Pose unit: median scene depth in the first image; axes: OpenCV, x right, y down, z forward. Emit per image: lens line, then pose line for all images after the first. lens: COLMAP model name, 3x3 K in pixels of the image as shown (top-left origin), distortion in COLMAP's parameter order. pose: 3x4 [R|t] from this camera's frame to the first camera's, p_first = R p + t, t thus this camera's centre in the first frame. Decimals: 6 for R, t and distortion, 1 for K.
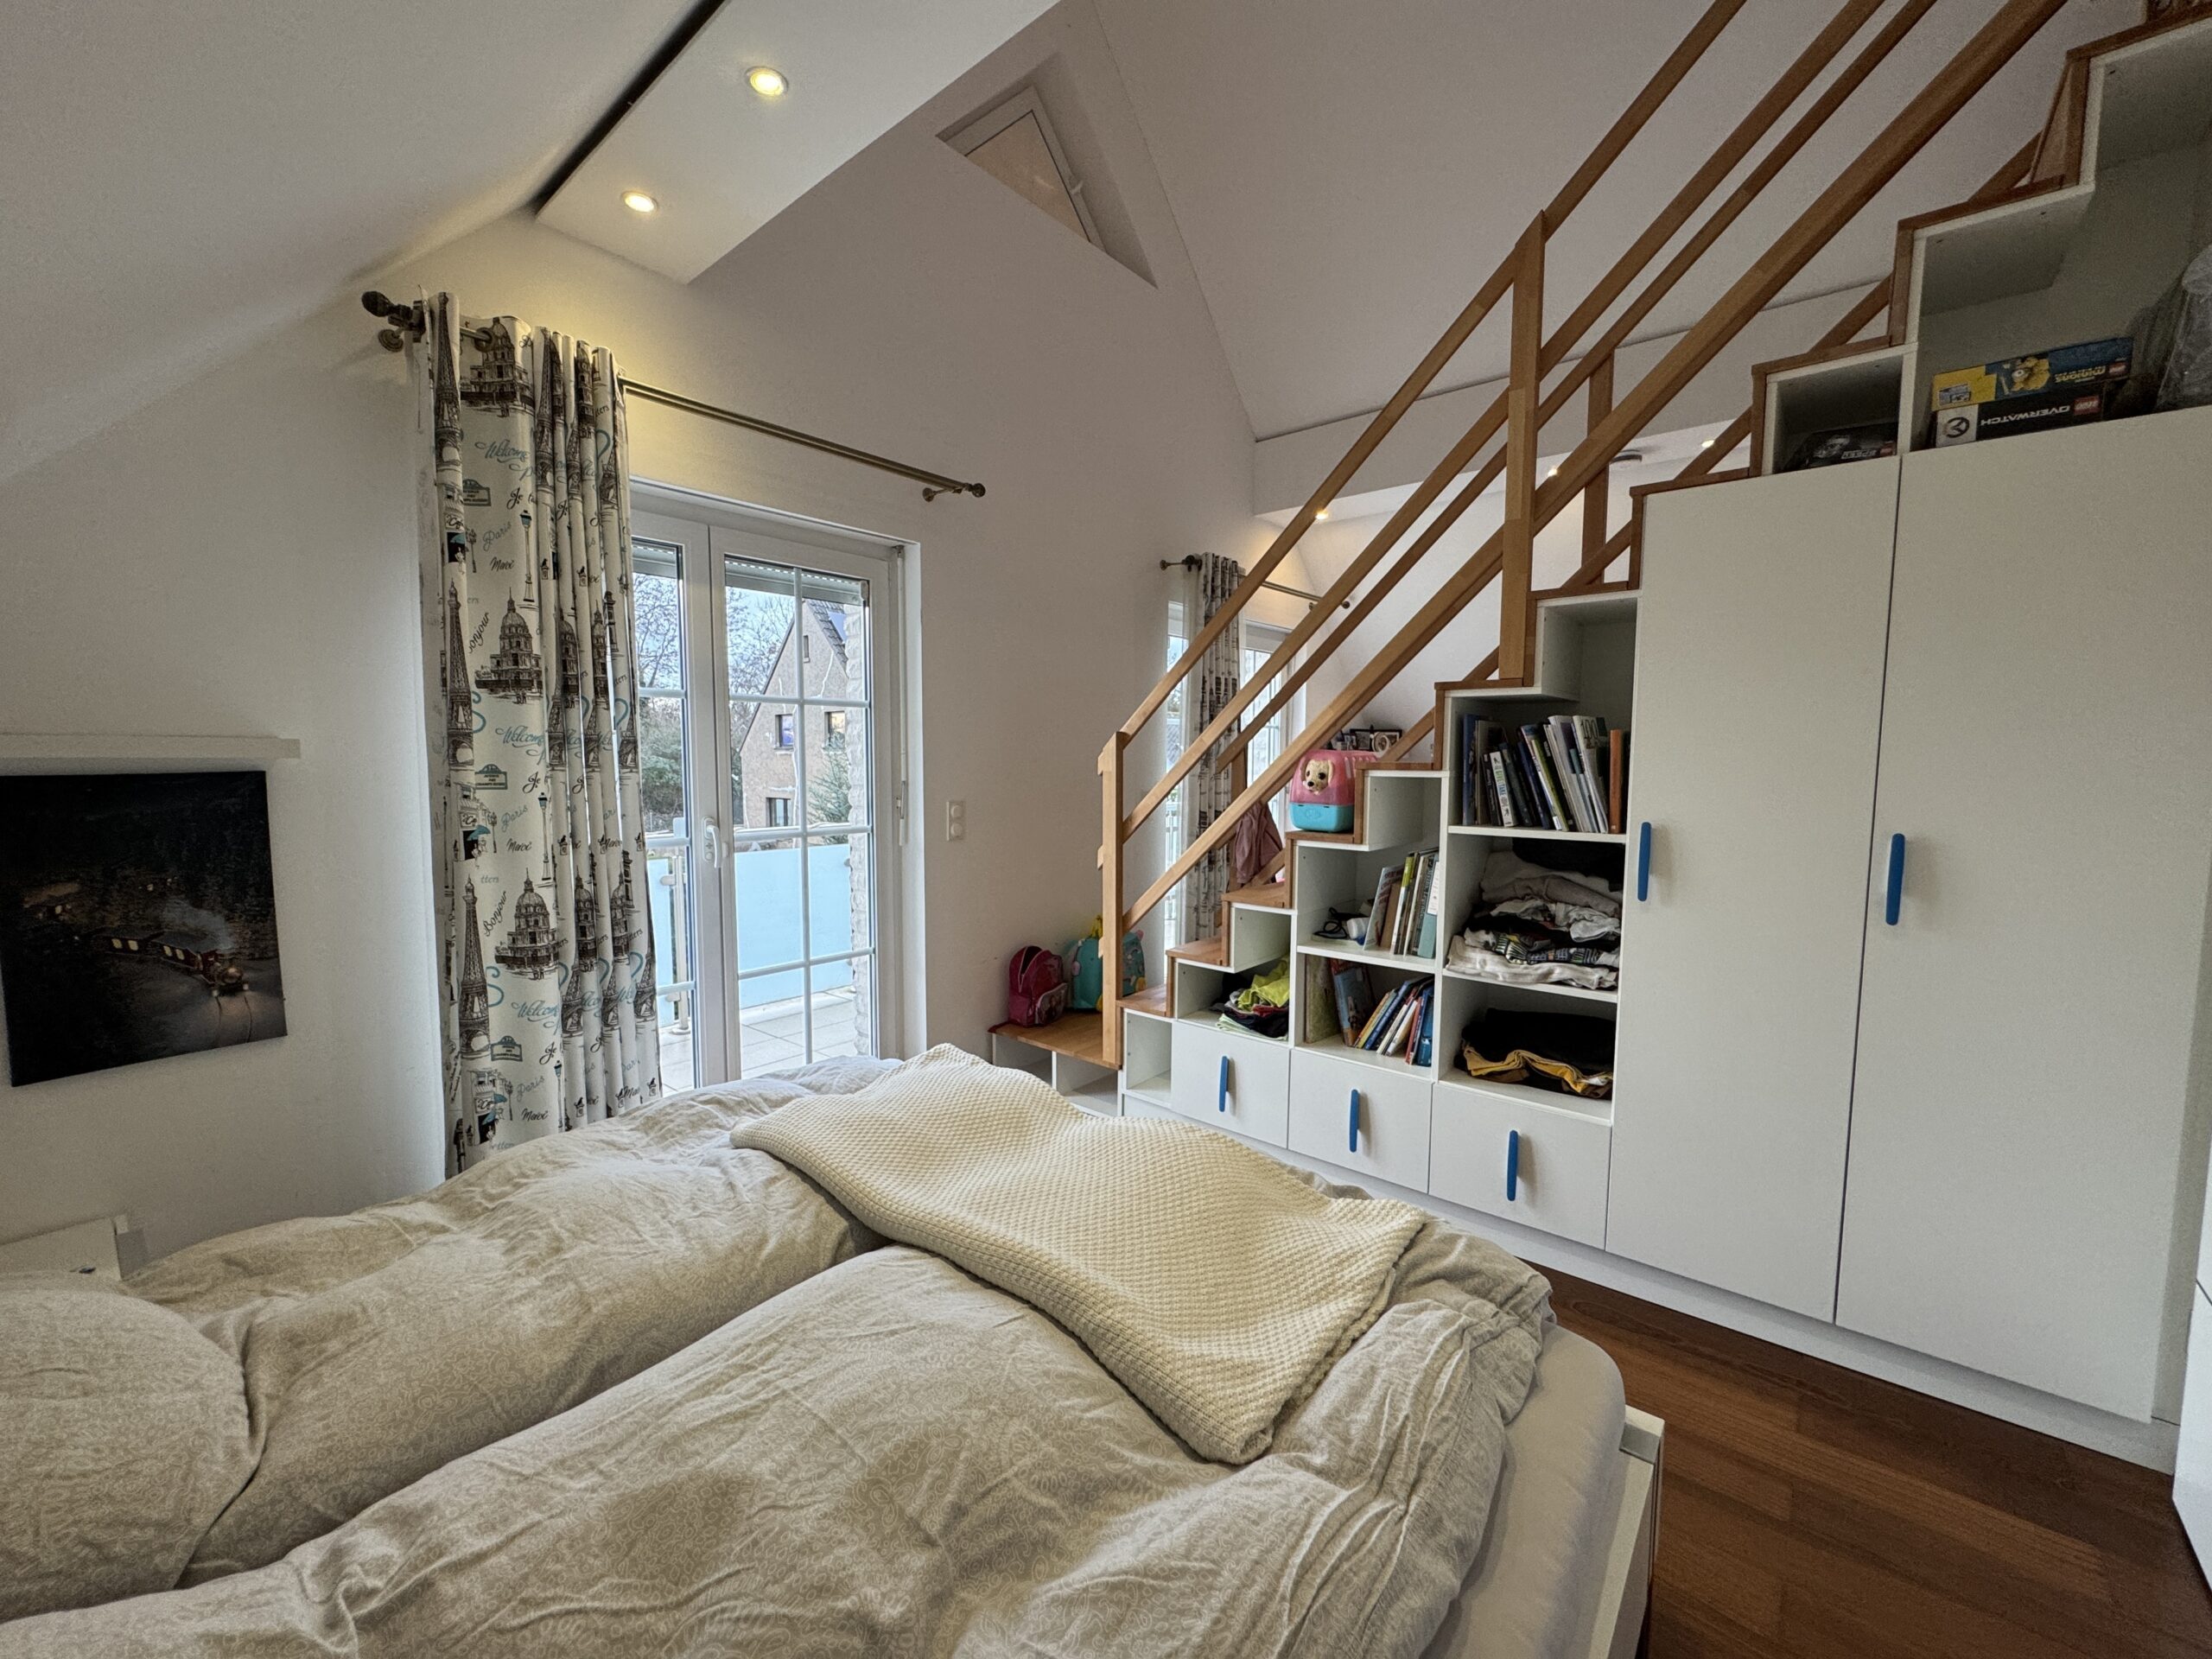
lens RADIAL K [[880.5, 0, 1103.9], [0, 880.5, 827.8], [0, 0, 1]] dist [-0.001714, 0.000263]
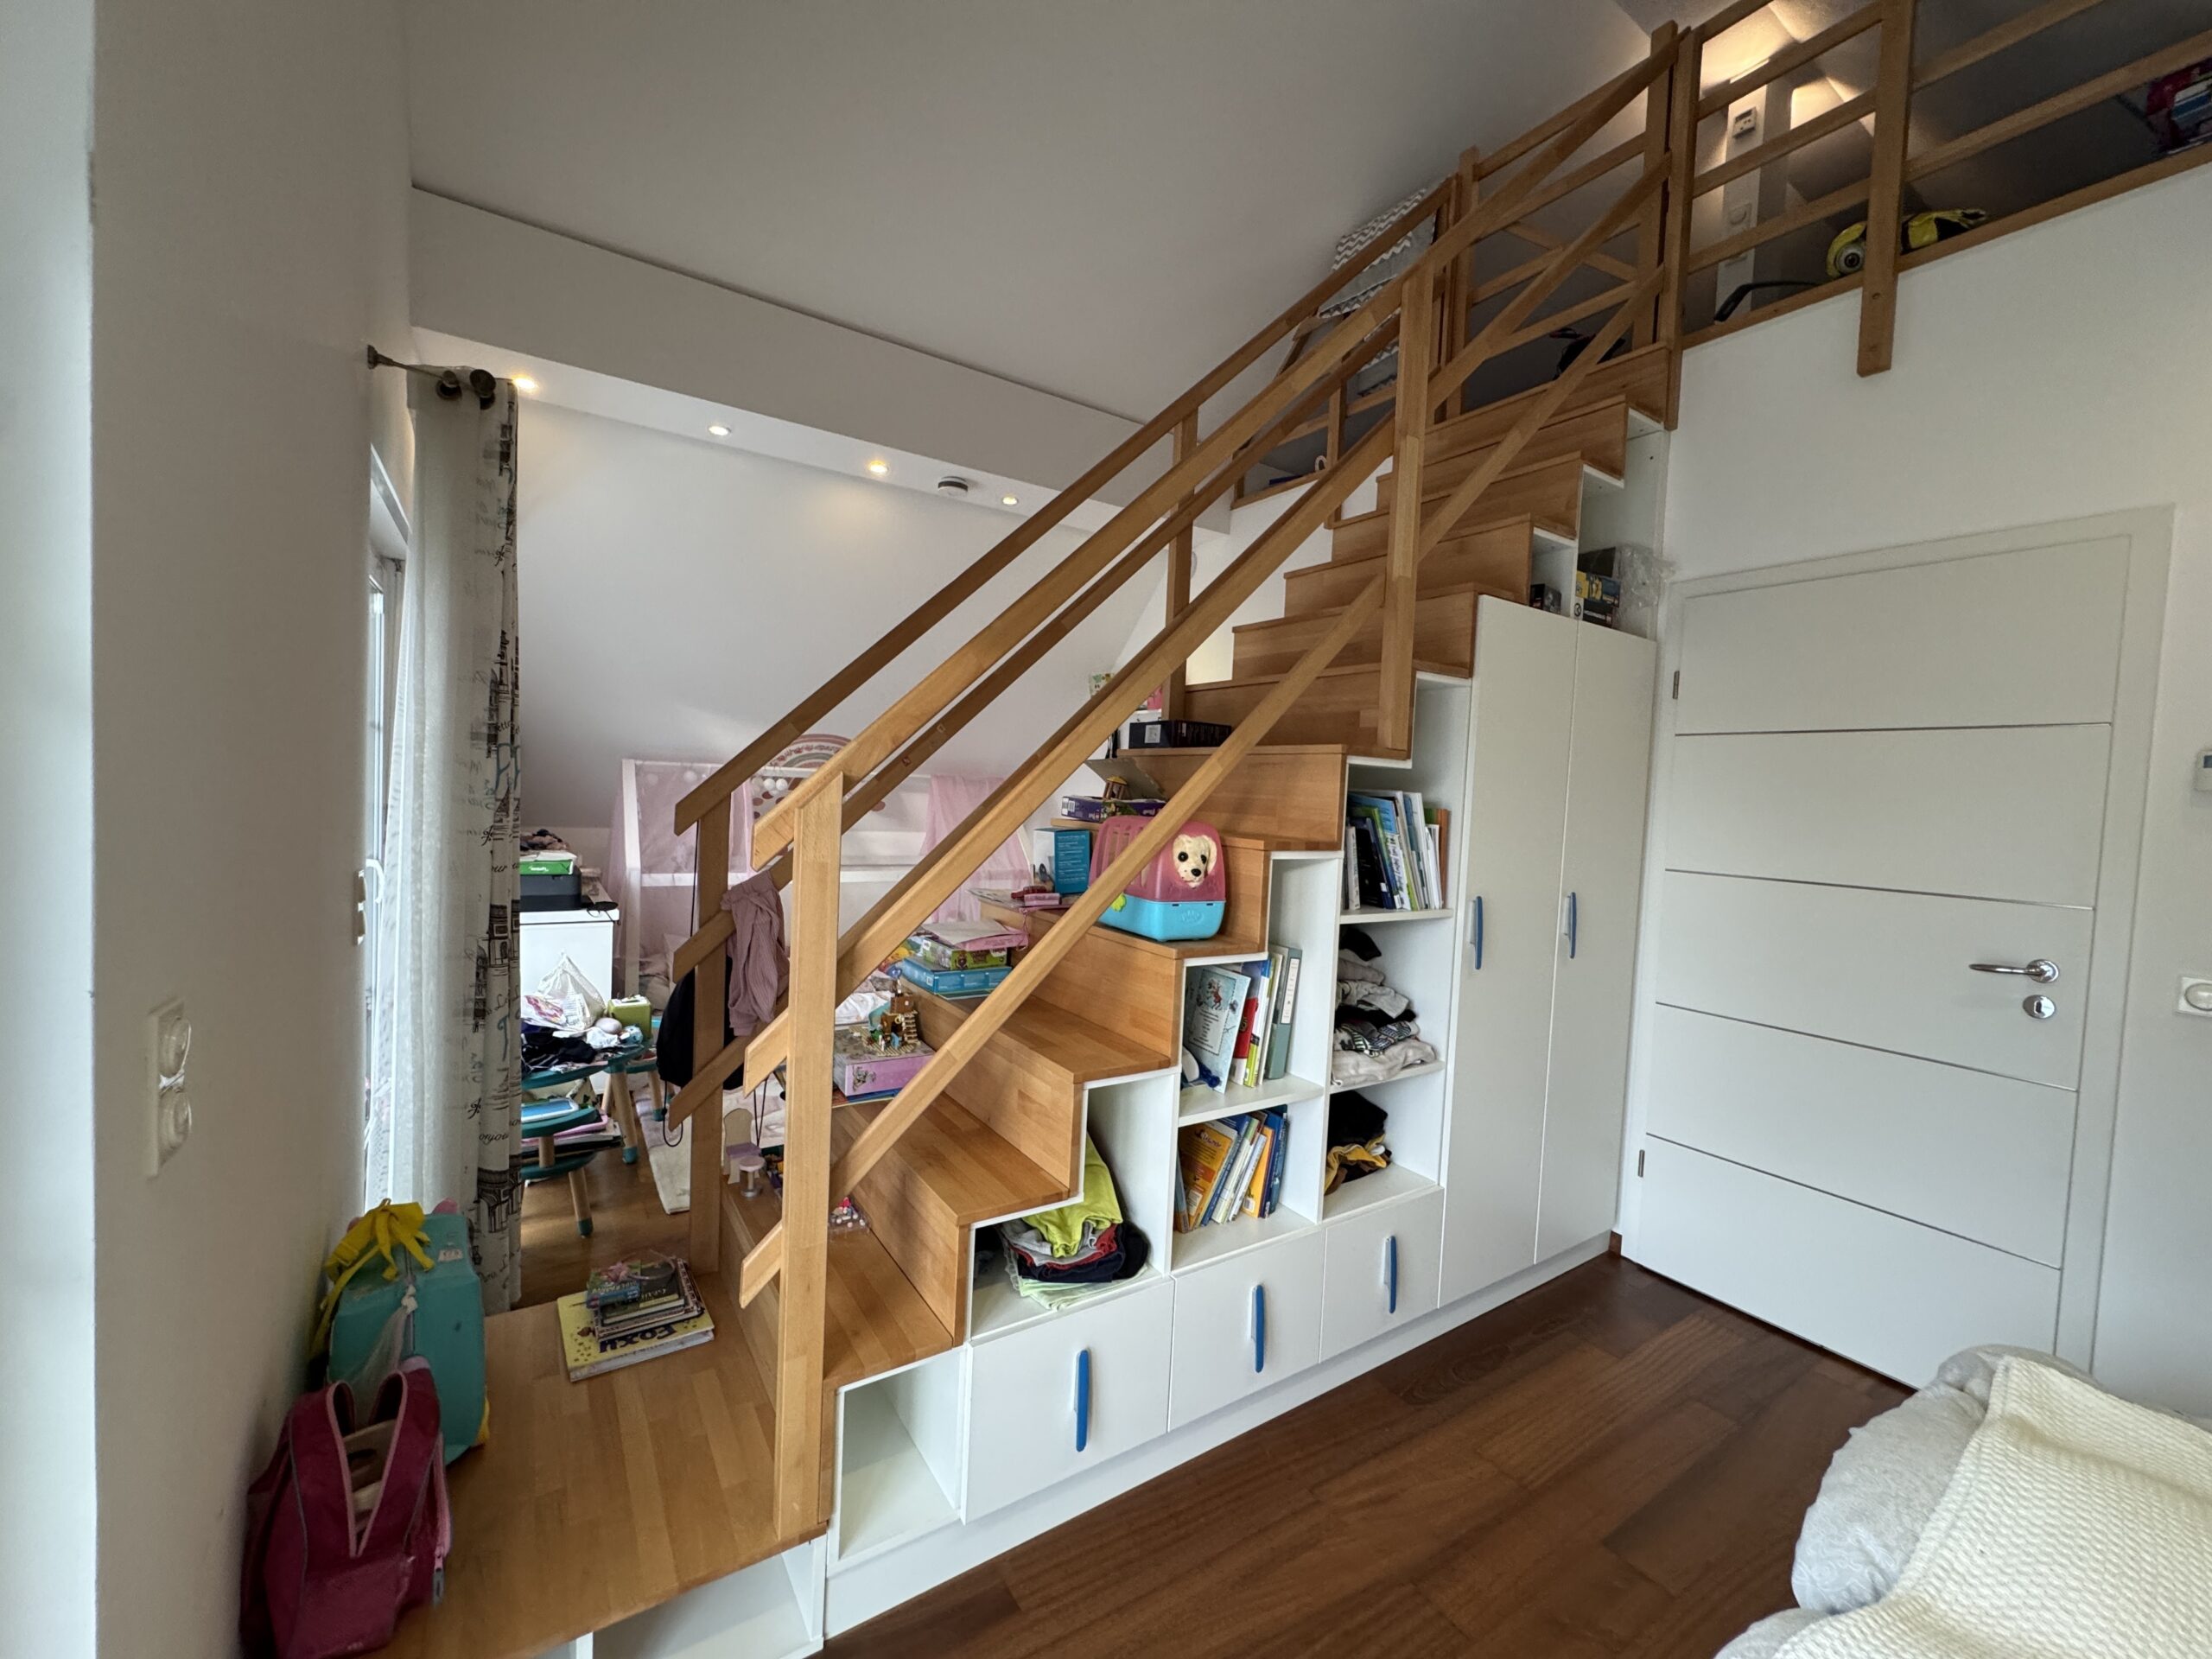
lens RADIAL K [[880.5, 0, 1106.7], [0, 880.5, 830.0], [0, 0, 1]] dist [-0.001714, 0.000263]
pose [[0.293437, -0.024440, 0.955666, -0.470512], [0.034687, 0.999287, 0.014905, -0.103440], [-0.955349, 0.028776, 0.294076, 0.962930]]
